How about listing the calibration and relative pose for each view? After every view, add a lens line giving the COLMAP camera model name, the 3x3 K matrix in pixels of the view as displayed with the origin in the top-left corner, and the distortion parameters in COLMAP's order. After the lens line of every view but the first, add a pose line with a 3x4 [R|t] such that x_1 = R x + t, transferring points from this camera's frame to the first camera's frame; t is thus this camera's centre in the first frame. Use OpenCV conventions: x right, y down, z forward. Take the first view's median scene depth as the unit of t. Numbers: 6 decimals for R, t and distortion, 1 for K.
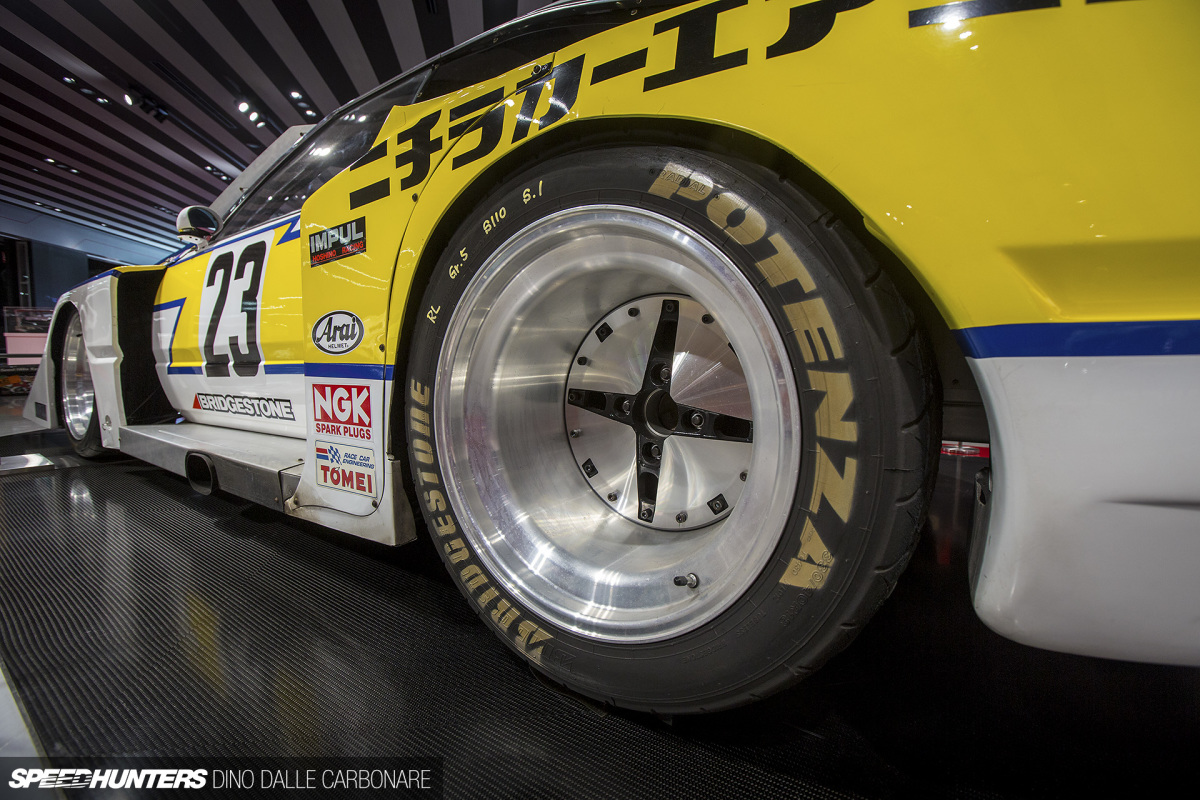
lens RADIAL K [[559.0, 0, 581.0], [0, 559.0, 400.8], [0, 0, 1]] dist [-0.043887, 0.000081]
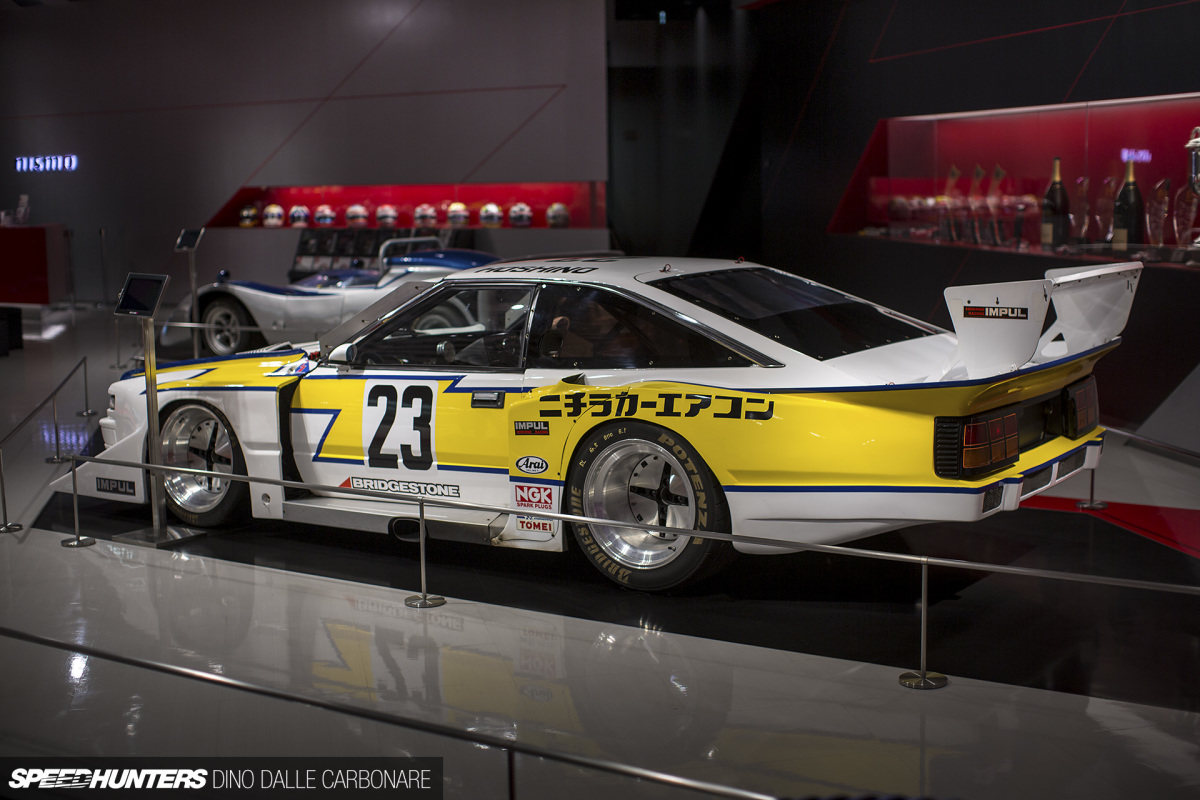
lens RADIAL K [[1775.3, 0, 600.0], [0, 1775.3, 400.0], [0, 0, 1]] dist [-0.146292, 0.001008]
pose [[0.998675, -0.030106, 0.041746, -0.532499], [0.028381, 0.998743, 0.041325, -0.823029], [-0.042938, -0.040086, 0.998273, -7.682867]]
